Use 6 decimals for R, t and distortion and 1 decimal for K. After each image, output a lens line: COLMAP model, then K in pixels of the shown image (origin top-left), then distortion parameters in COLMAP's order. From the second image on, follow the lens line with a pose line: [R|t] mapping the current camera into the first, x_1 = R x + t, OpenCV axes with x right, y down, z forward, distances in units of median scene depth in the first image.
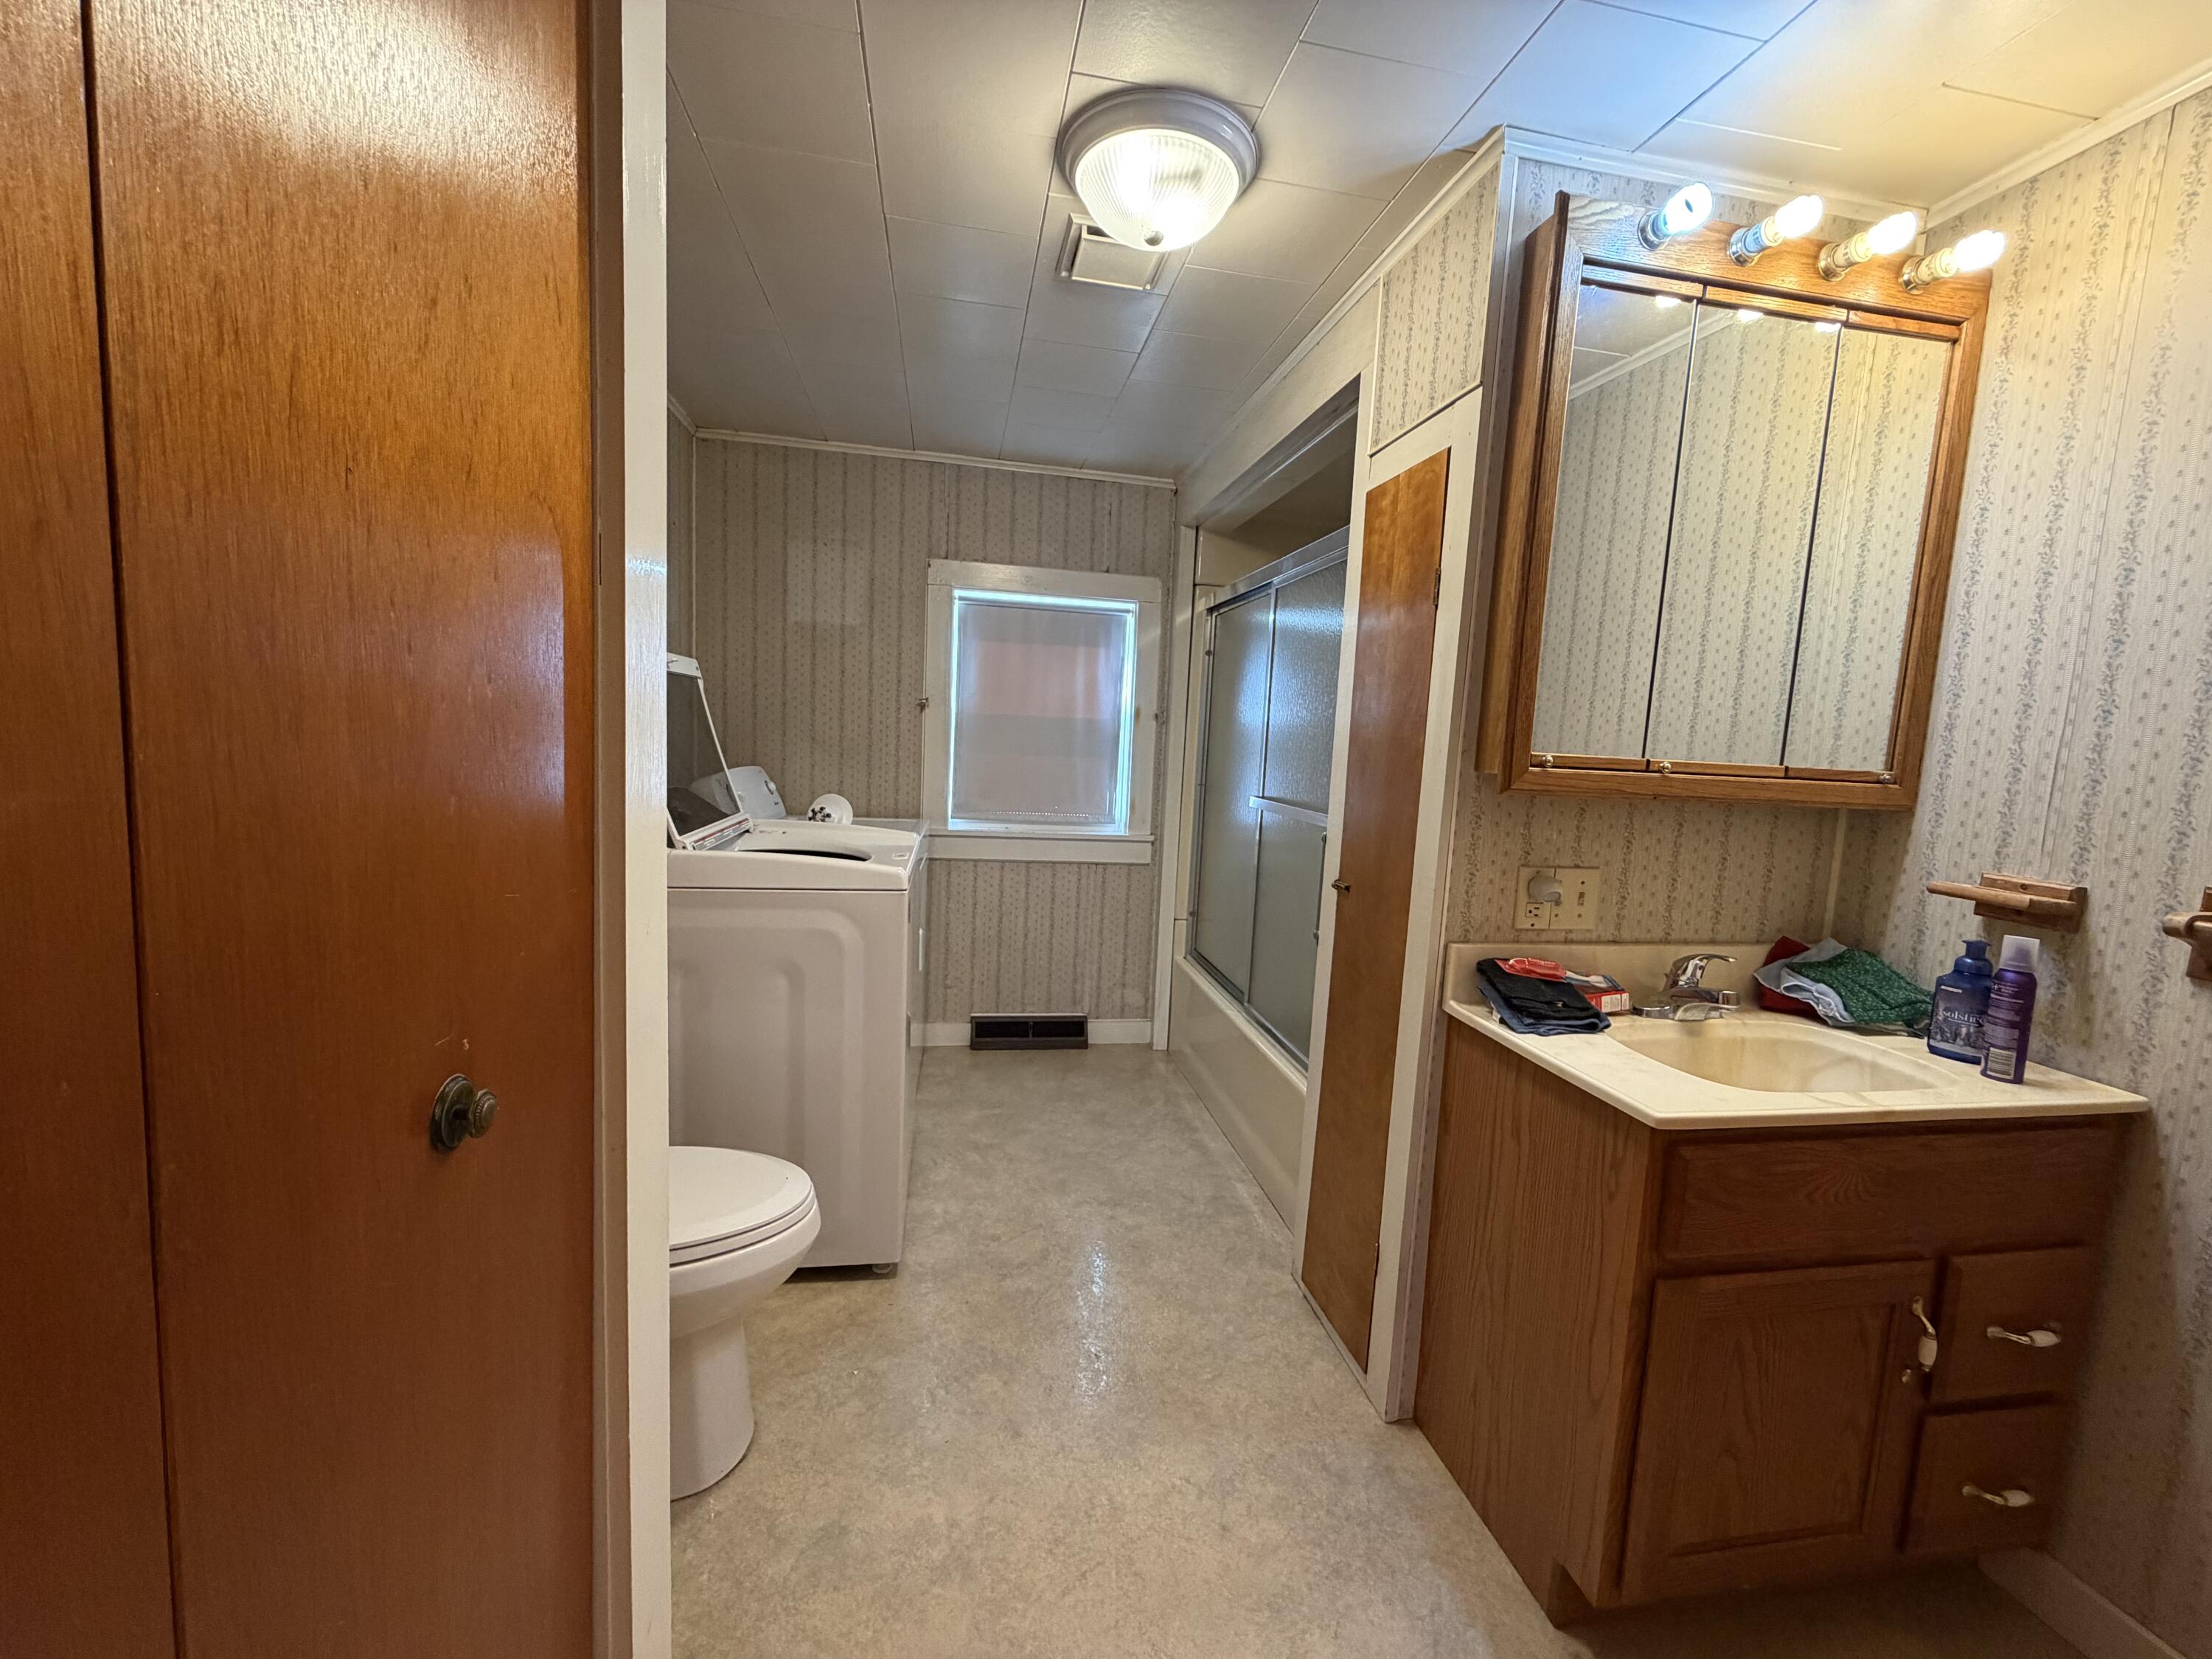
lens RADIAL K [[880.0, 0, 1108.0], [0, 880.0, 827.1], [0, 0, 1]] dist [-0.001189, 0.000043]
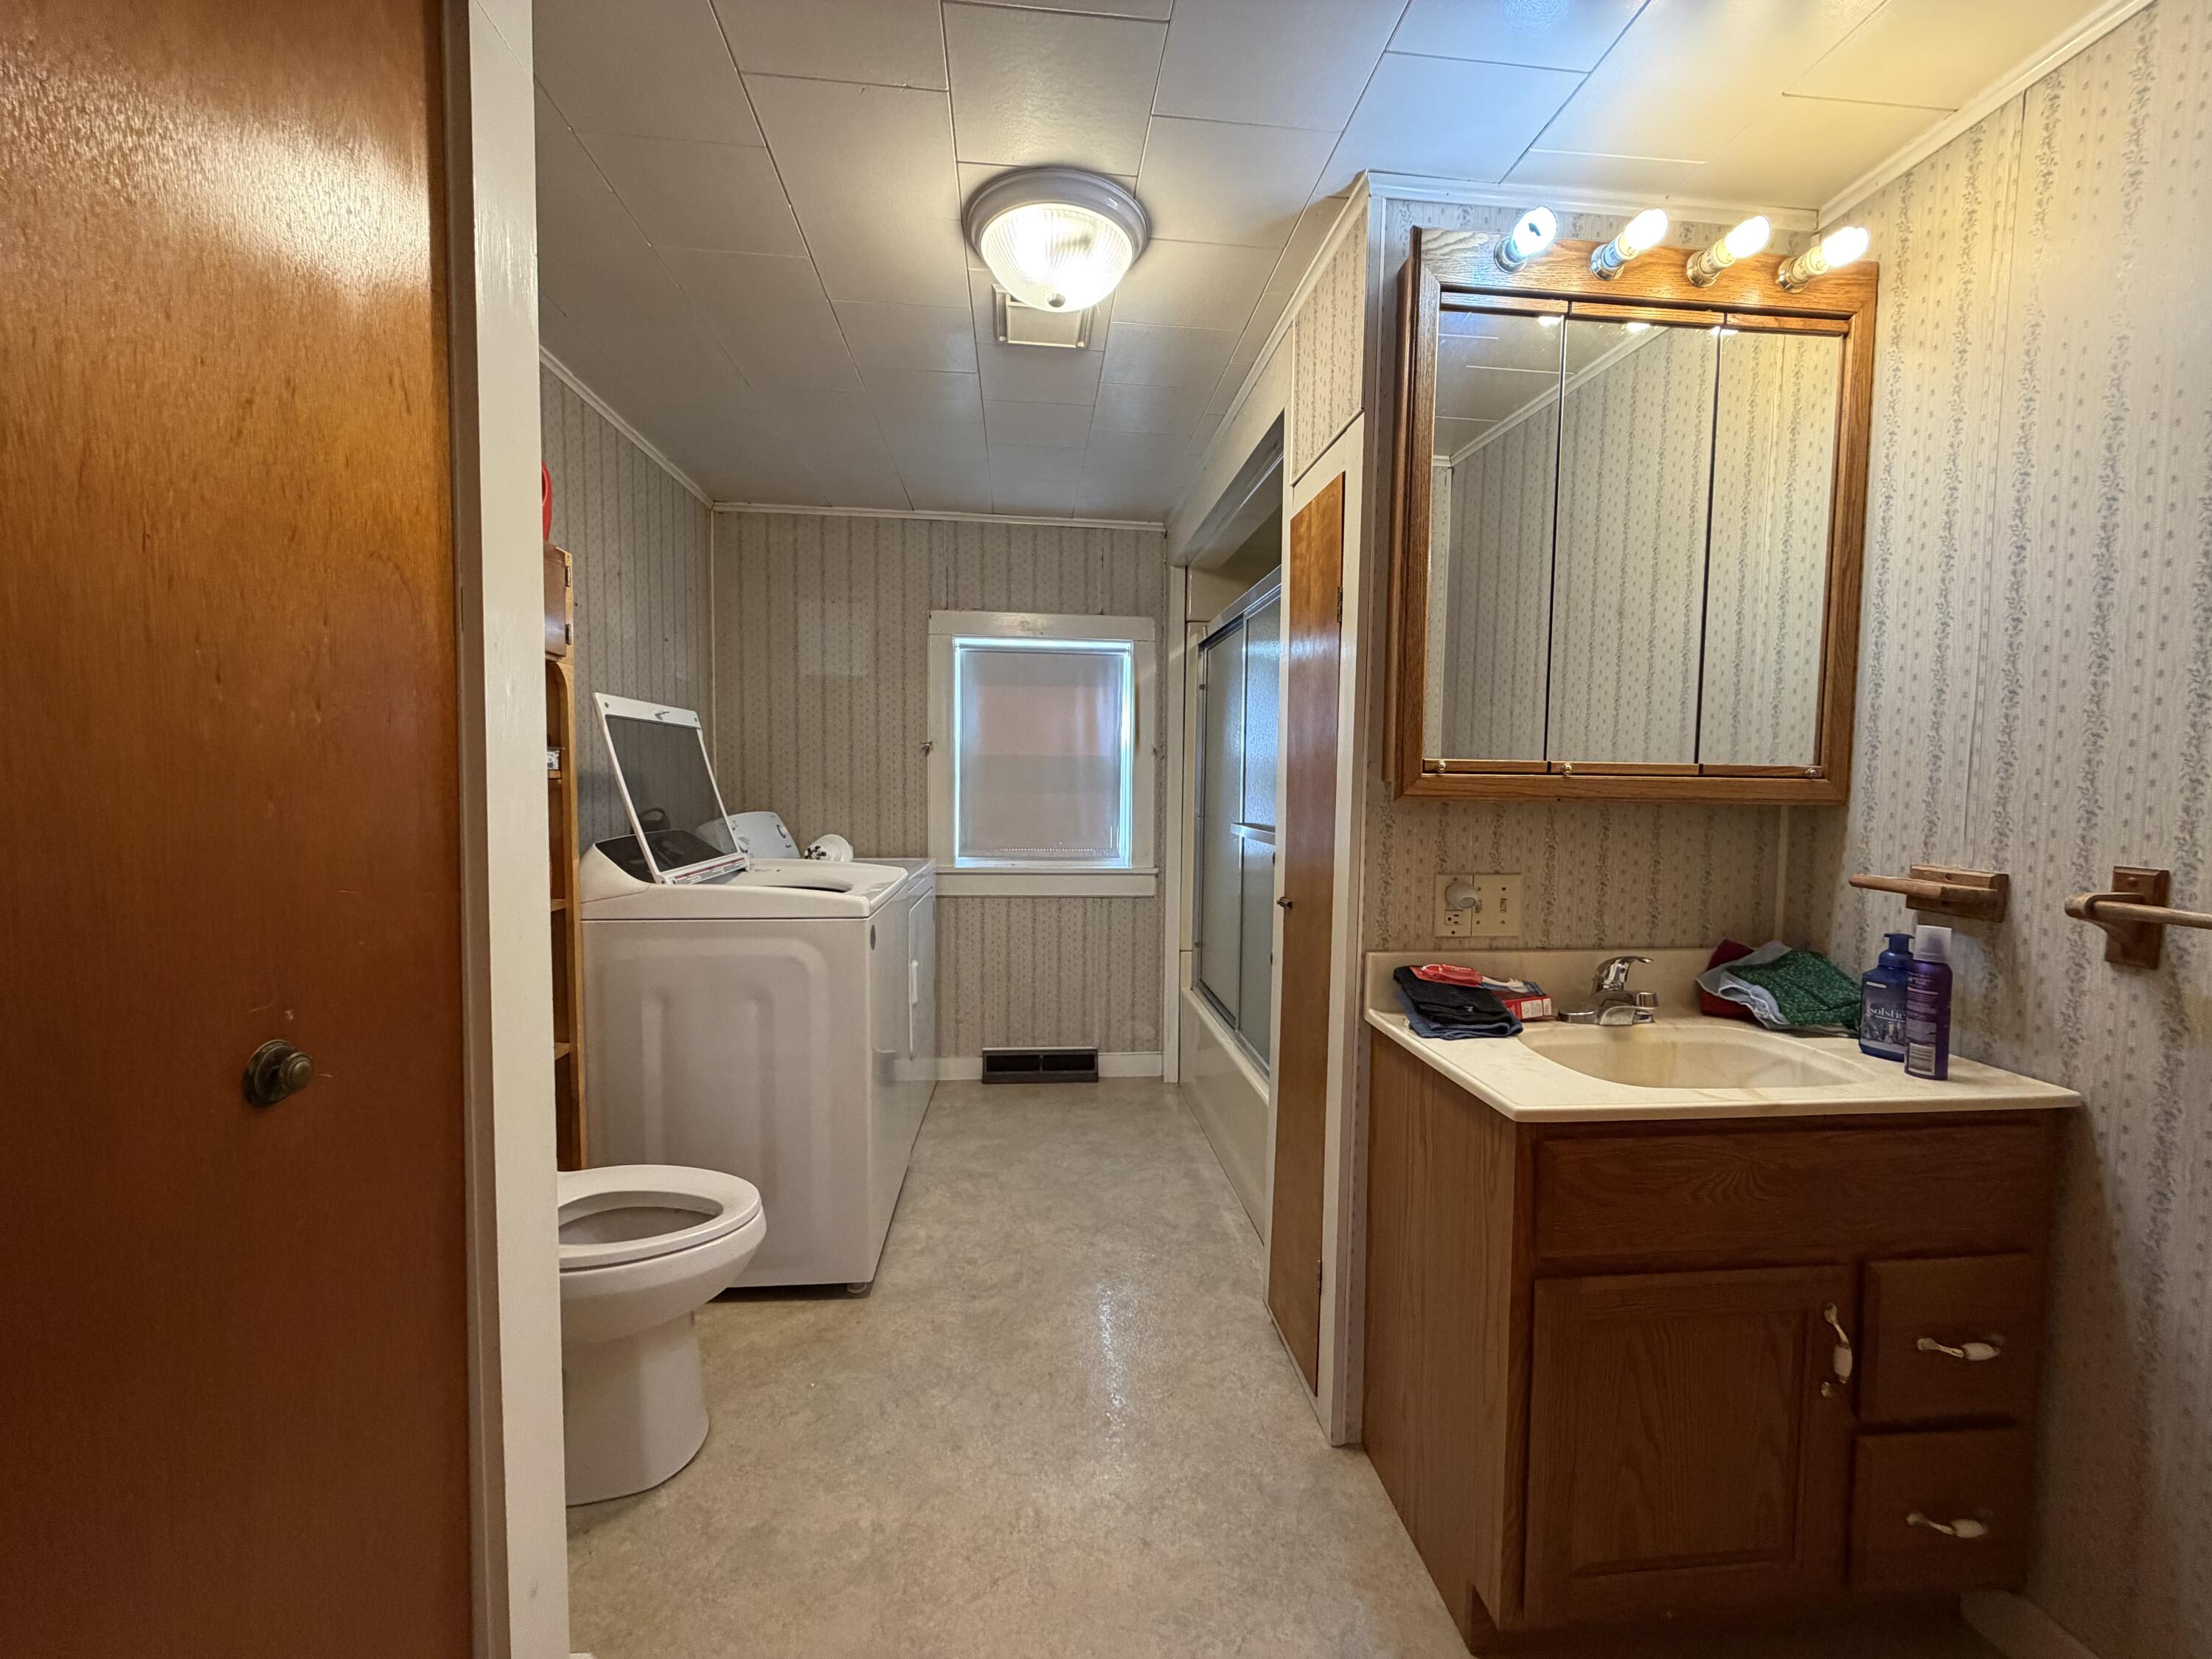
lens RADIAL K [[880.0, 0, 1108.9], [0, 880.0, 827.2], [0, 0, 1]] dist [-0.001189, 0.000043]
pose [[0.996154, -0.032613, -0.081329, 0.192281], [0.028273, 0.998143, -0.053958, 0.037667], [0.082937, 0.051451, 0.995226, -0.037677]]
